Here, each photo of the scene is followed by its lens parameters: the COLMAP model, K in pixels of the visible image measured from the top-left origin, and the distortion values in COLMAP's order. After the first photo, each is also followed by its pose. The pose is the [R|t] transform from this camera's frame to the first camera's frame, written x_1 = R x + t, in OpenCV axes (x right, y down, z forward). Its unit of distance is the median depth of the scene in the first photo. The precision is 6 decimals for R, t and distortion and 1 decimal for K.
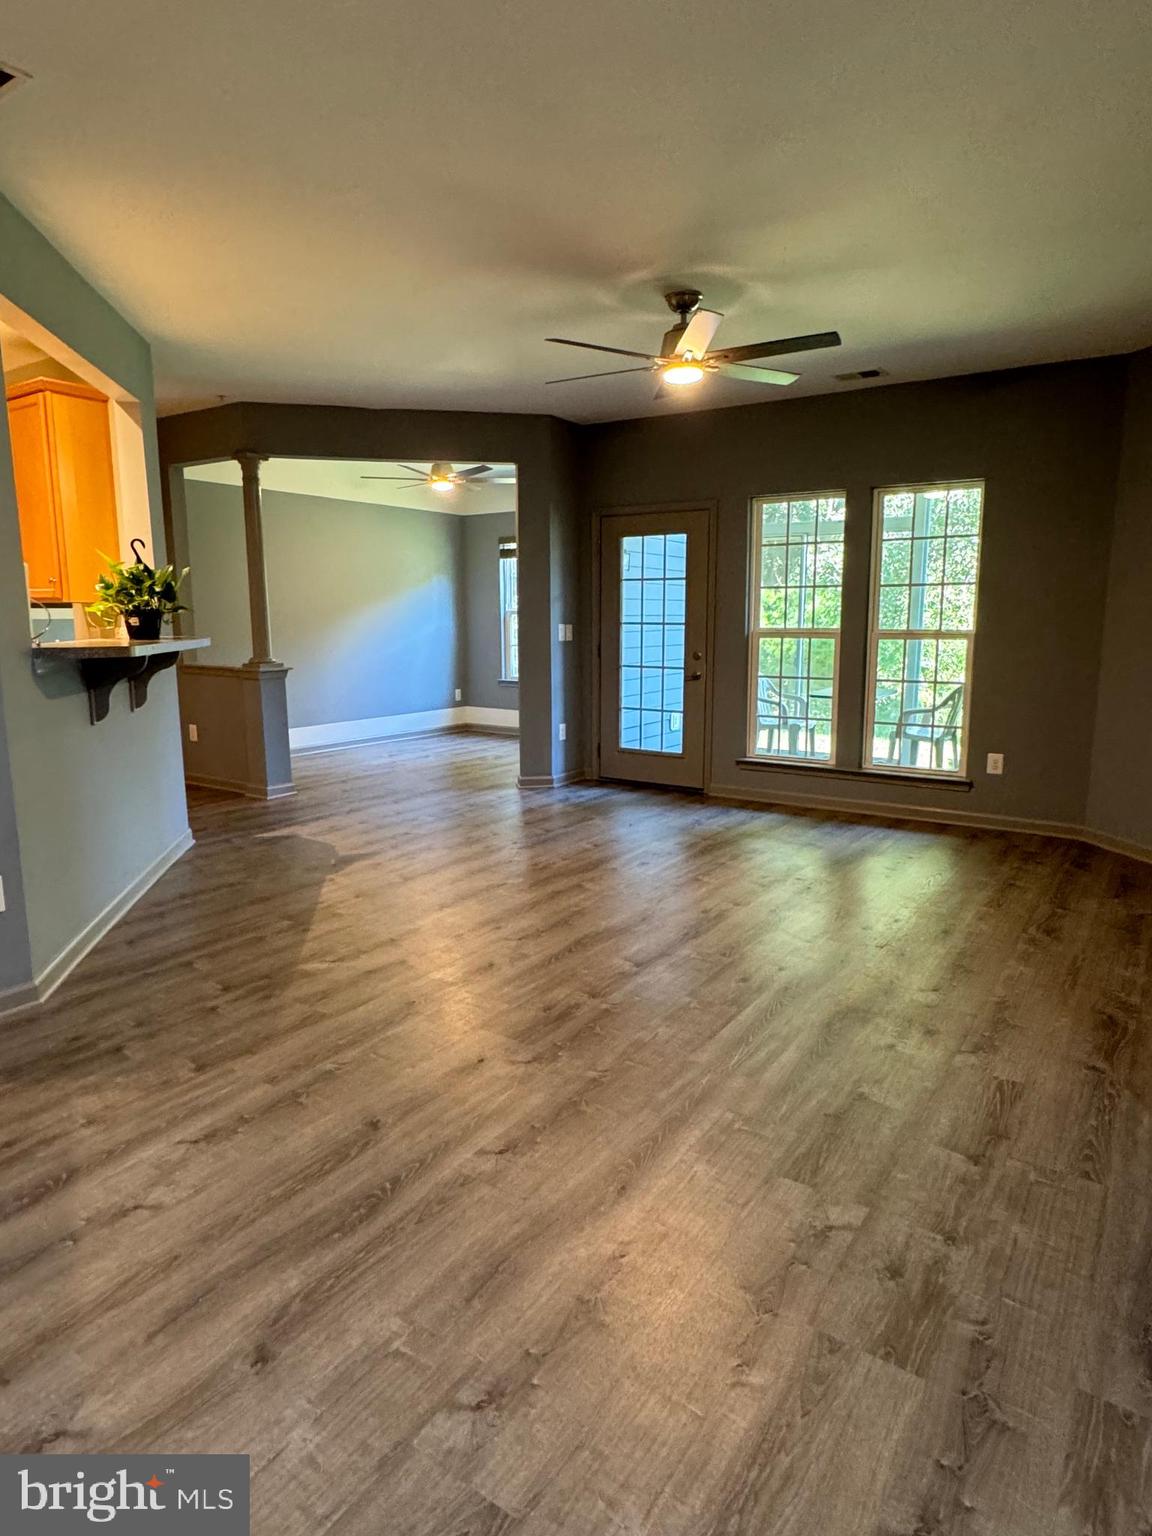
lens RADIAL K [[909.9, 0, 576.0], [0, 909.9, 768.0], [0, 0, 1]] dist [-0.013505, 0.001096]
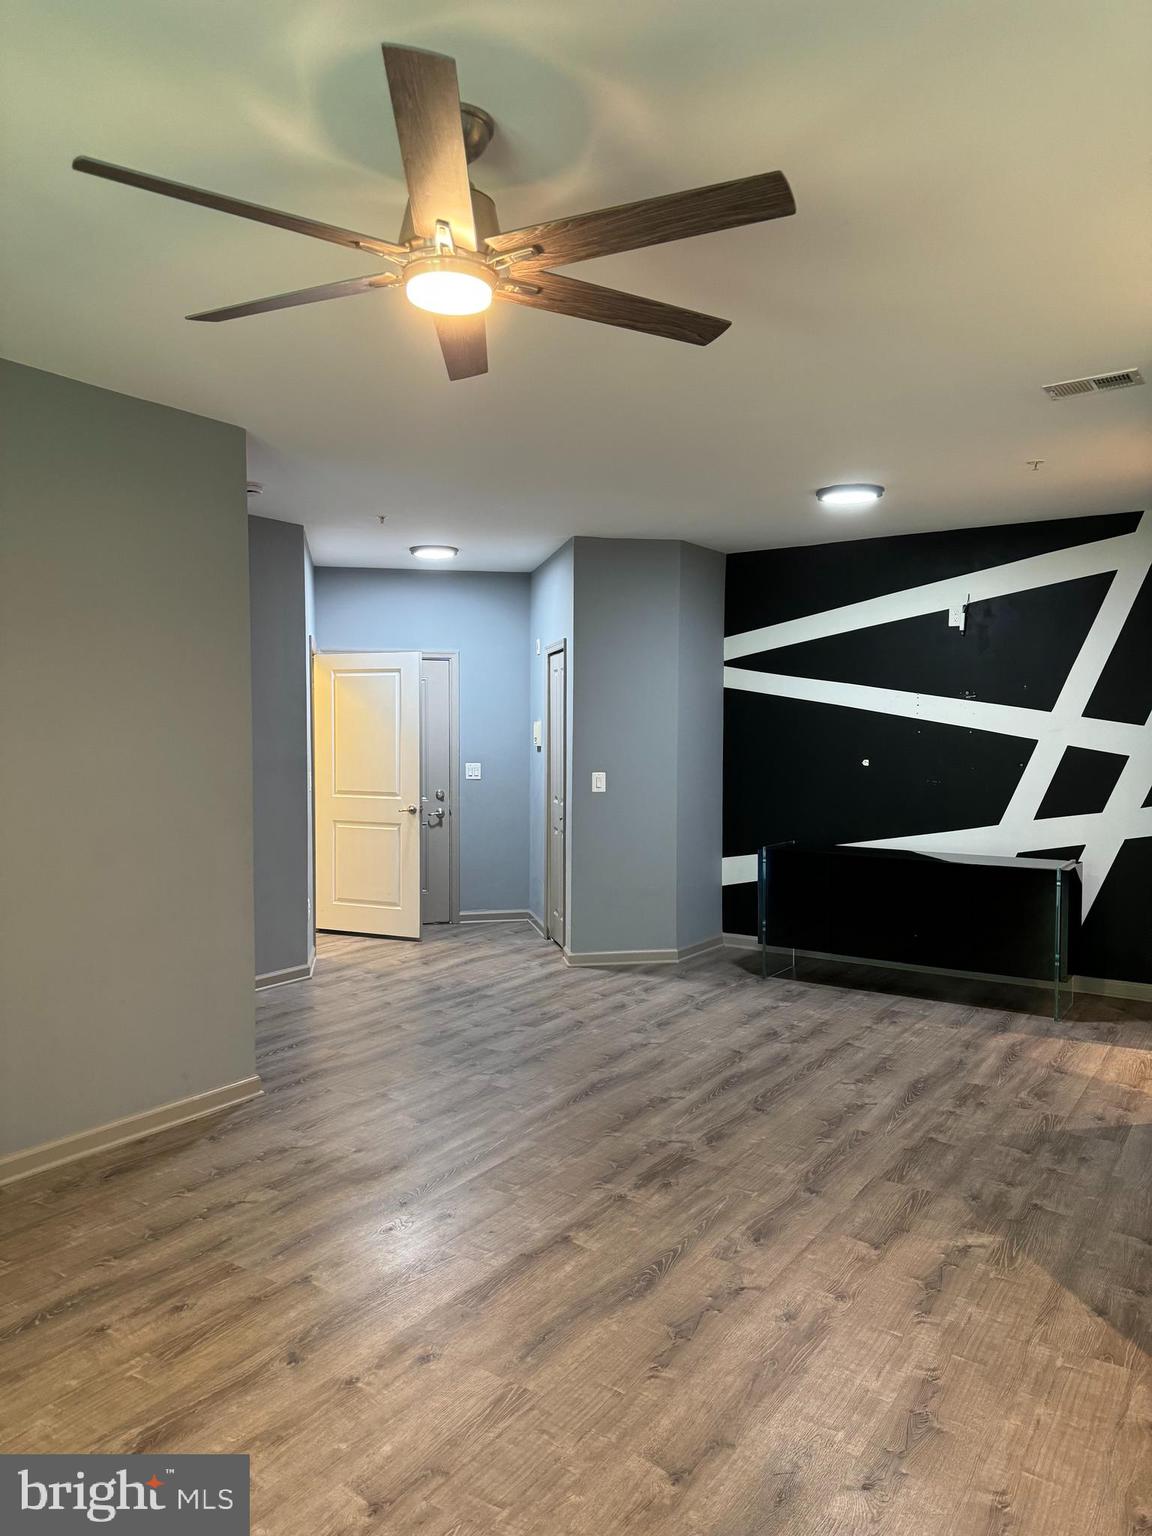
lens RADIAL K [[1071.0, 0, 579.6], [0, 1071.0, 769.1], [0, 0, 1]] dist [0.059071, -0.073320]
pose [[-0.999874, -0.002717, -0.015665, 0.094436], [-0.005897, 0.978389, 0.206691, -0.473837], [0.014764, 0.206757, -0.978281, 2.356756]]
